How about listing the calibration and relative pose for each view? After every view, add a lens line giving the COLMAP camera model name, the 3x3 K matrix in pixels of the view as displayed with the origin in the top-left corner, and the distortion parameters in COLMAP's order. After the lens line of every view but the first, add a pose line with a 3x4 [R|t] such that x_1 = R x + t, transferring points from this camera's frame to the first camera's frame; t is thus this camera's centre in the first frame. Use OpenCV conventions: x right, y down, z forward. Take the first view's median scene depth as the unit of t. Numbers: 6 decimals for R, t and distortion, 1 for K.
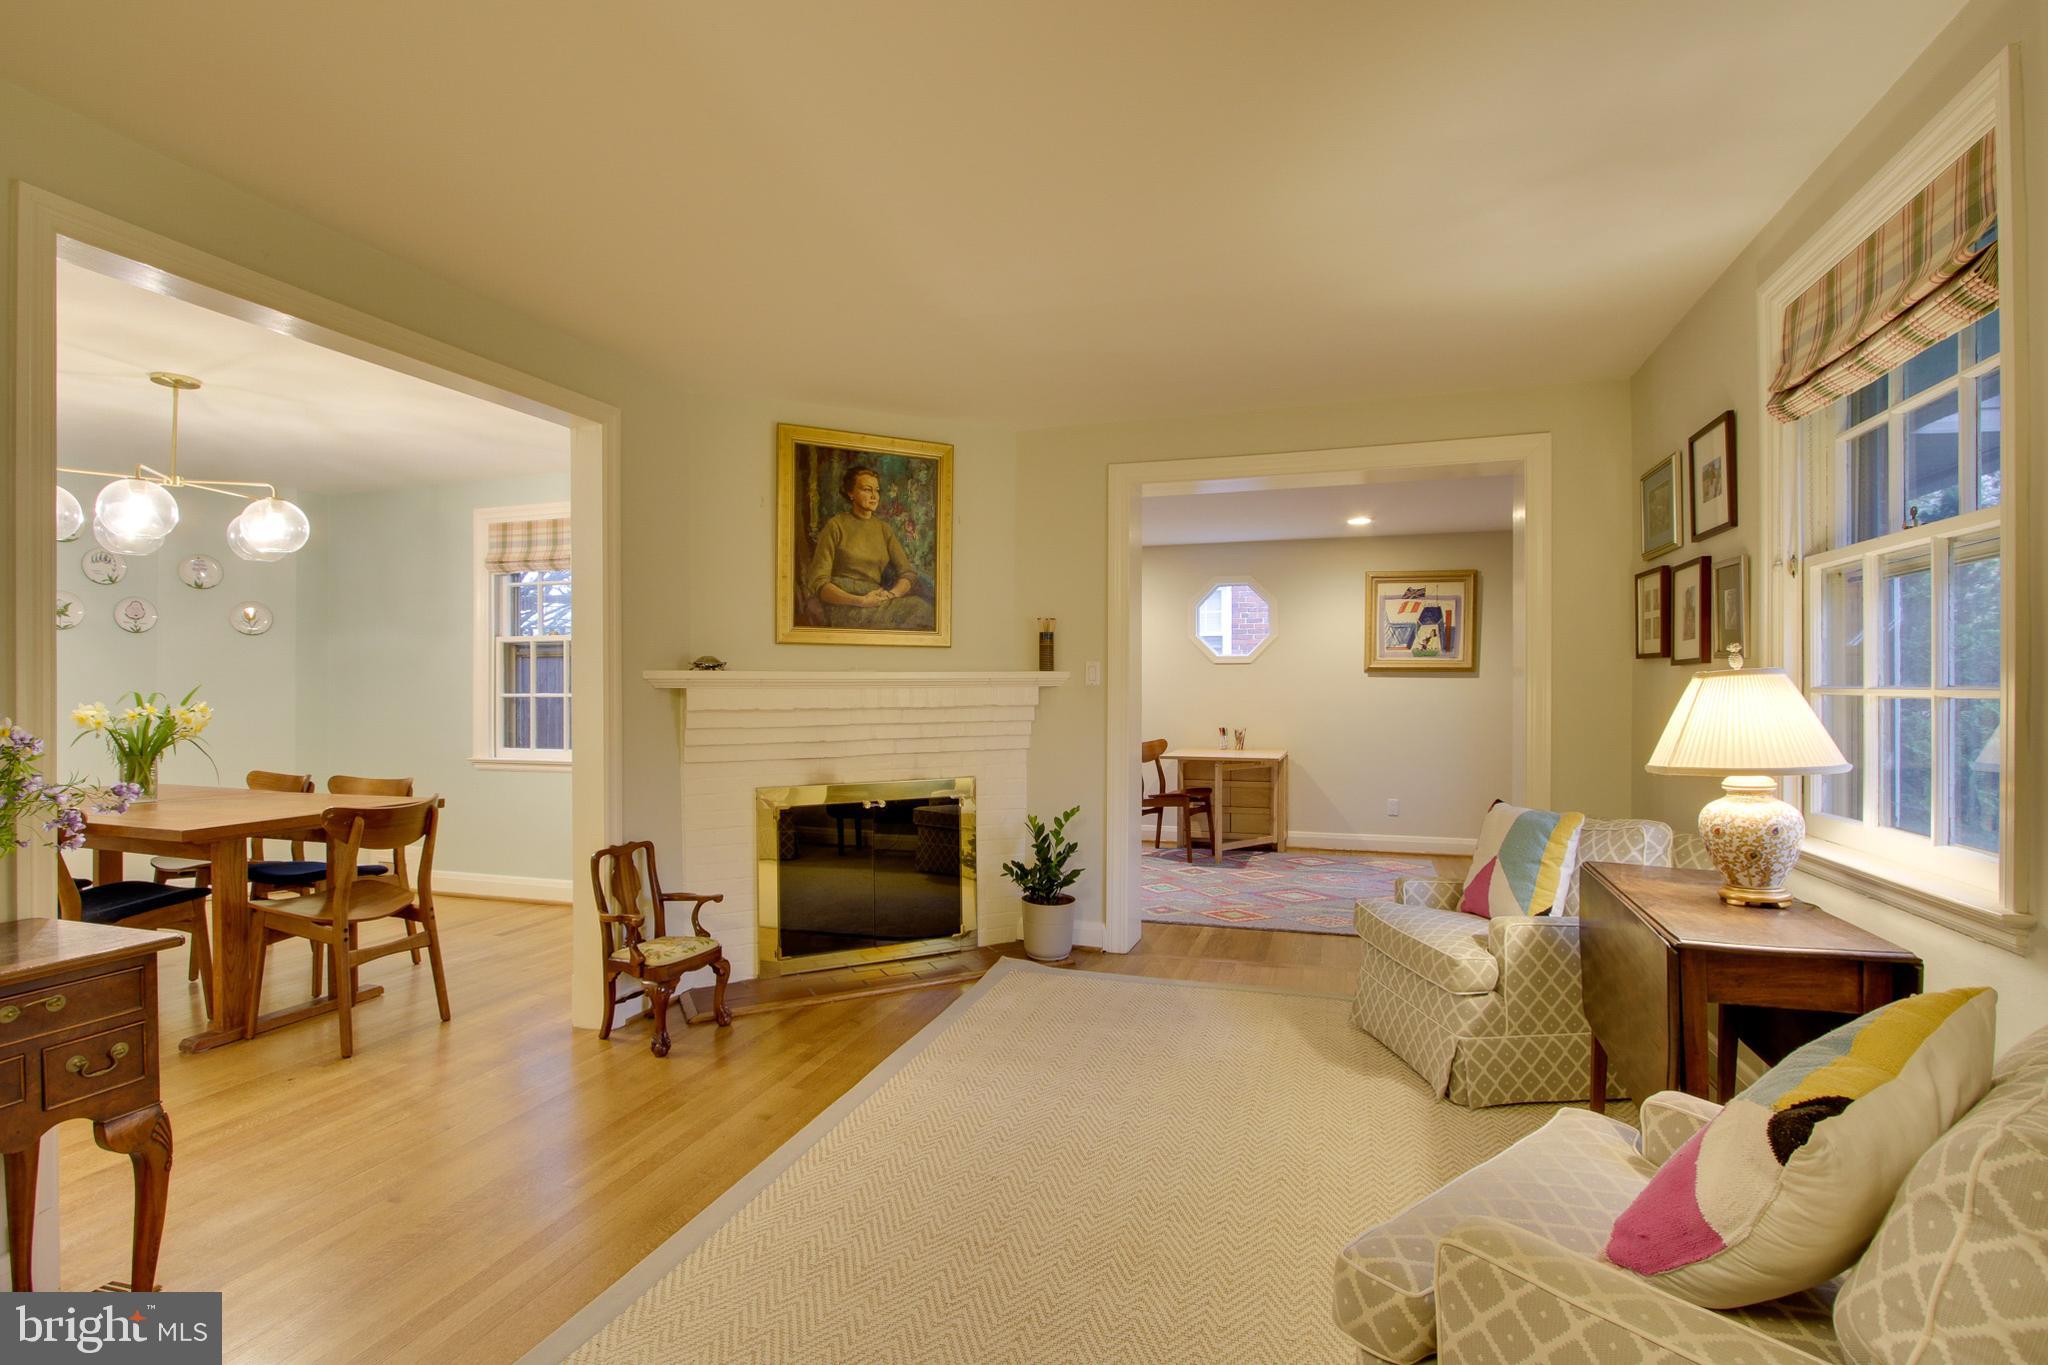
lens RADIAL K [[955.9, 0, 1019.7], [0, 955.9, 690.0], [0, 0, 1]] dist [-0.005344, -0.000941]
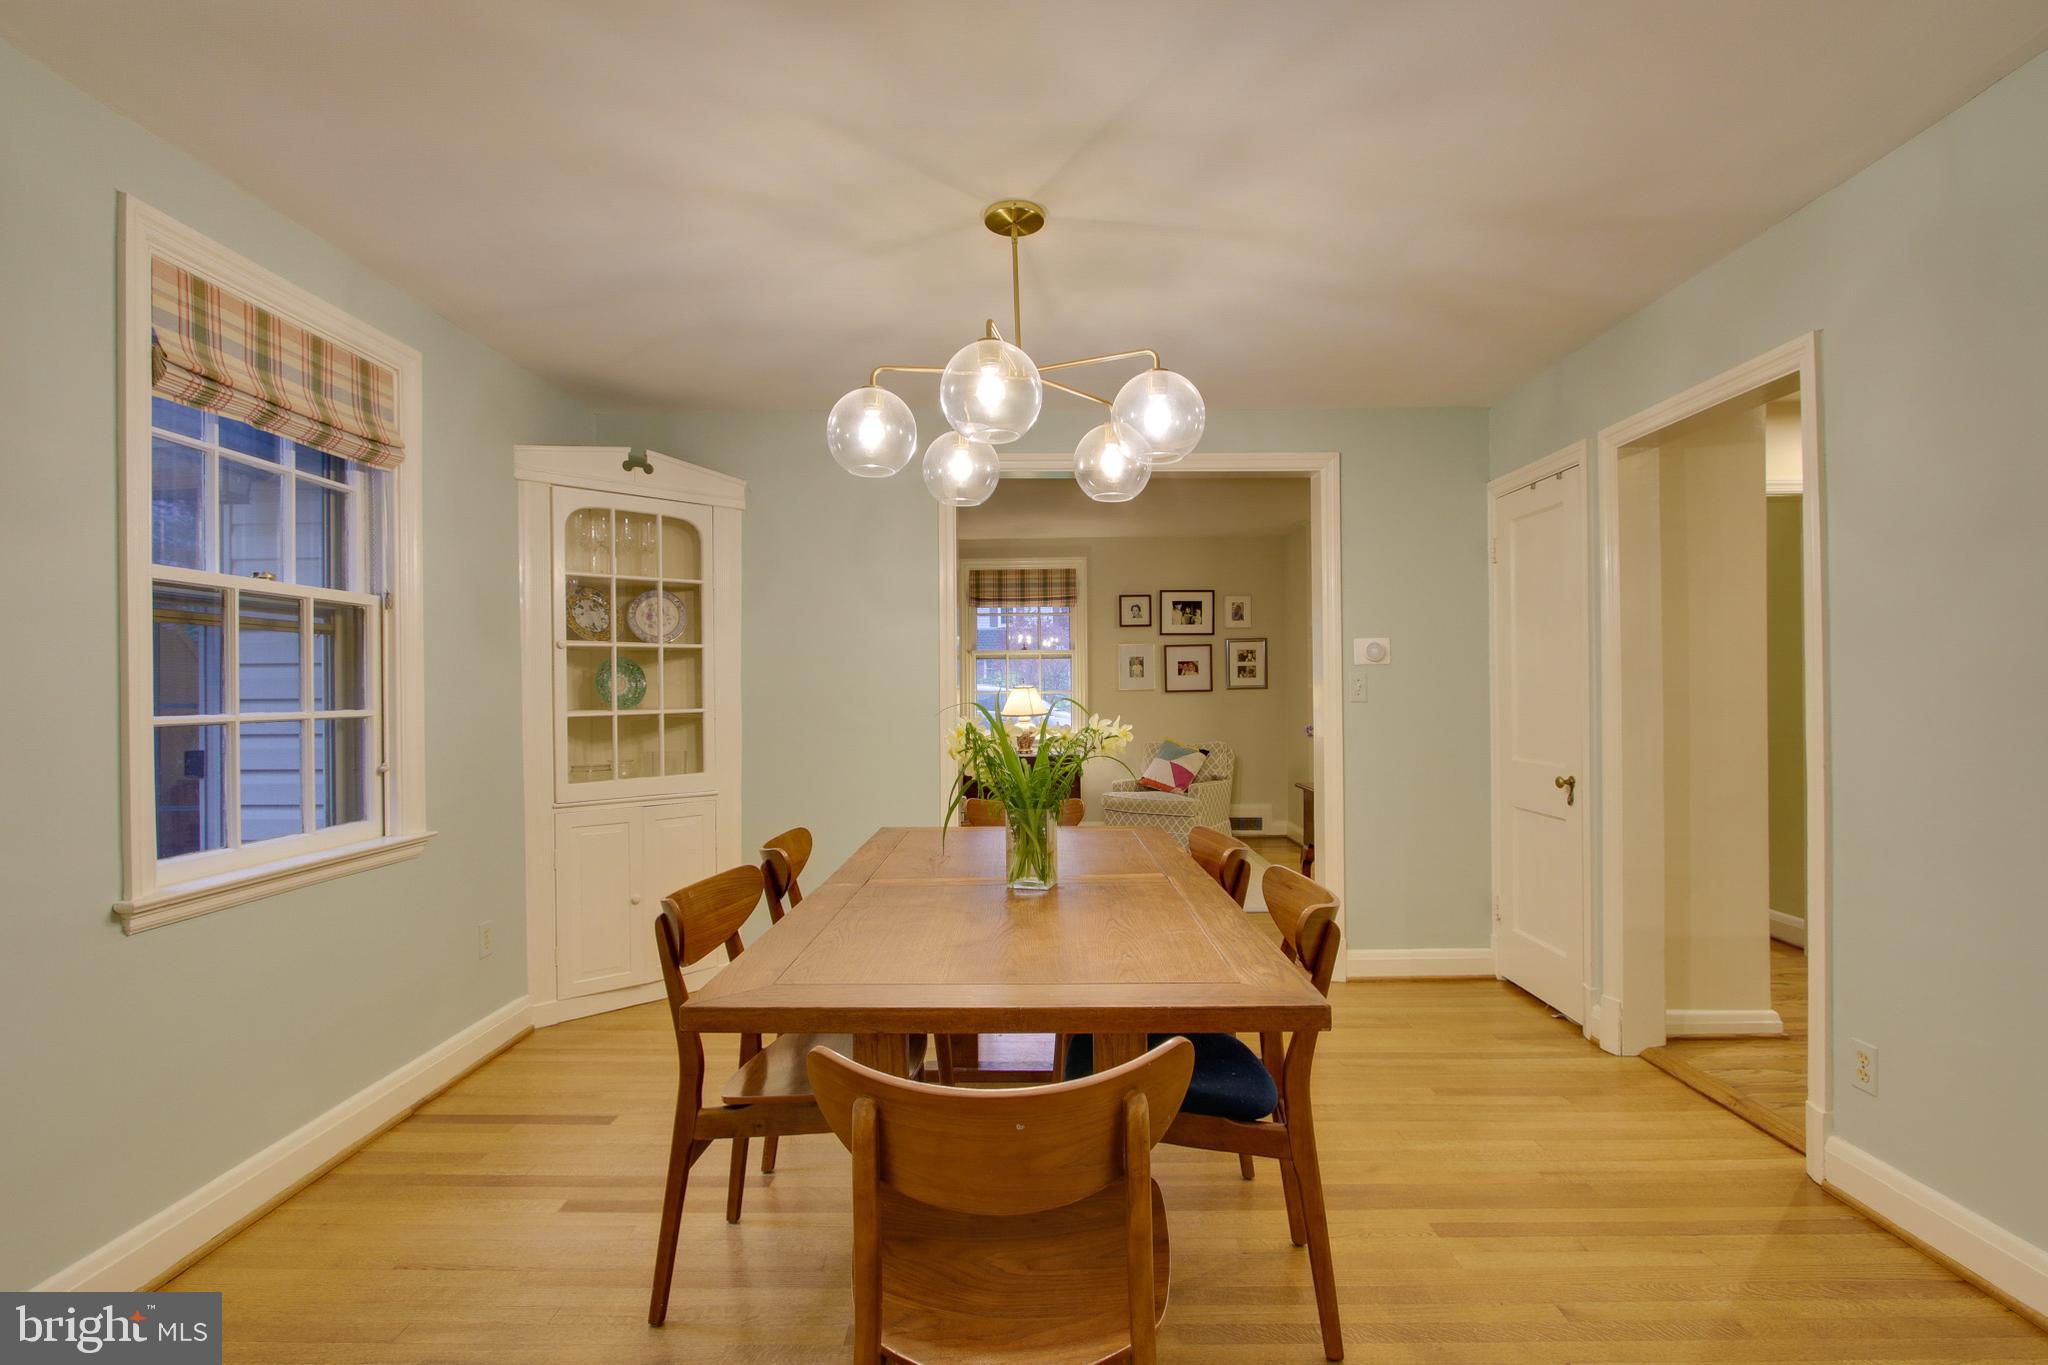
lens RADIAL K [[955.9, 0, 1029.1], [0, 955.9, 693.8], [0, 0, 1]] dist [-0.005344, -0.000941]
pose [[-0.311304, 0.000740, 0.950310, -1.414481], [0.017397, 0.999837, 0.004920, -0.001241], [-0.950151, 0.018064, -0.311266, 1.115616]]
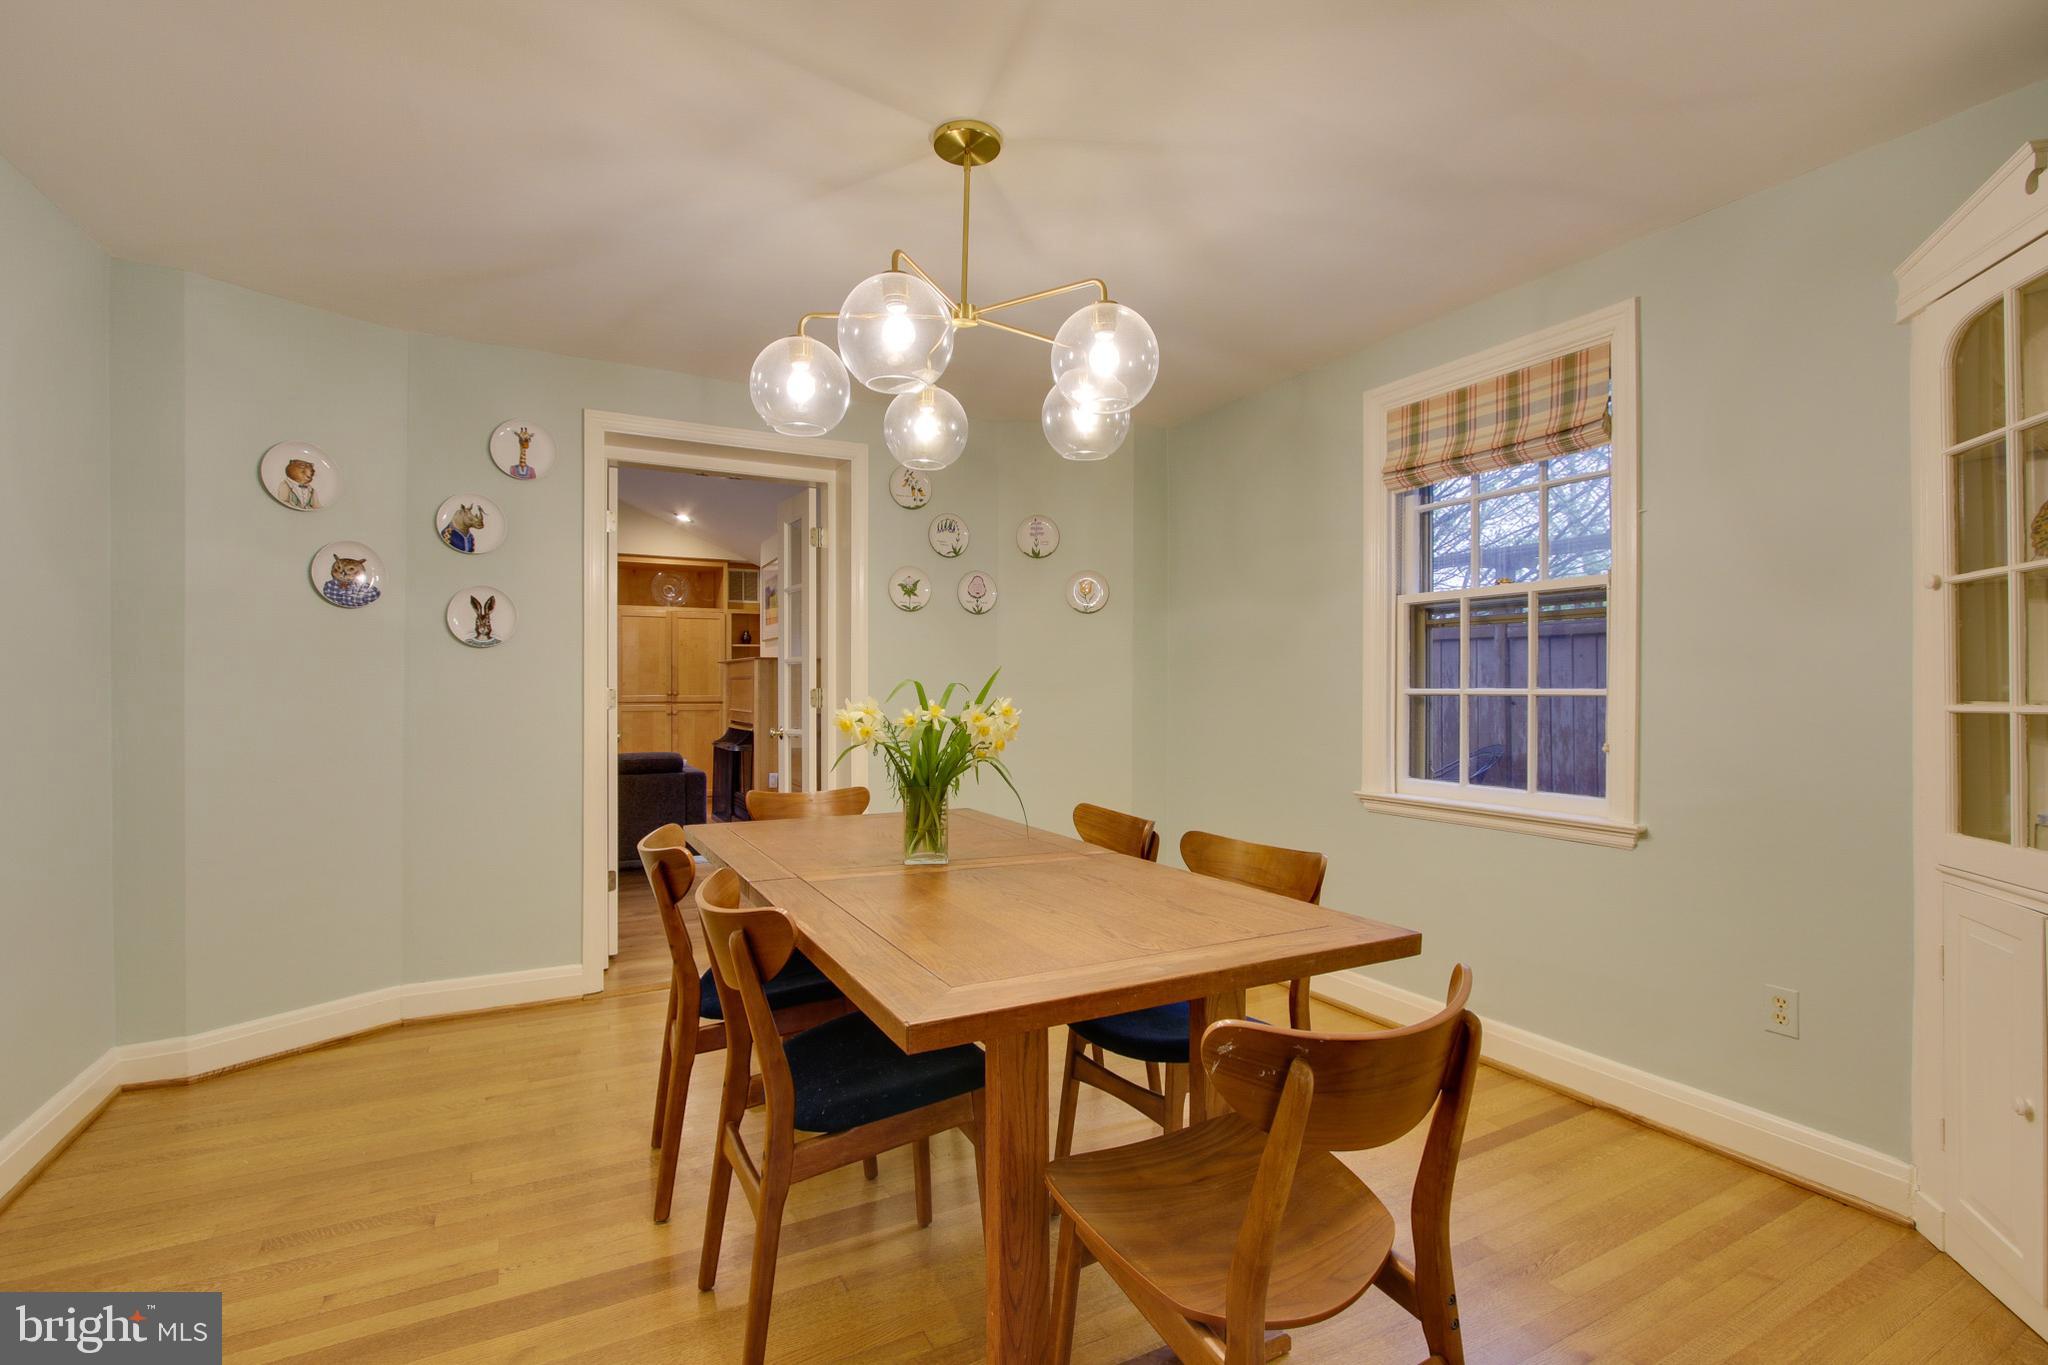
lens RADIAL K [[955.9, 0, 1031.1], [0, 955.9, 683.1], [0, 0, 1]] dist [-0.005344, -0.000941]
pose [[0.730558, -0.000893, -0.682850, -0.428088], [-0.002890, 0.999986, -0.004399, 0.005135], [0.682845, 0.005187, 0.730545, 0.557009]]
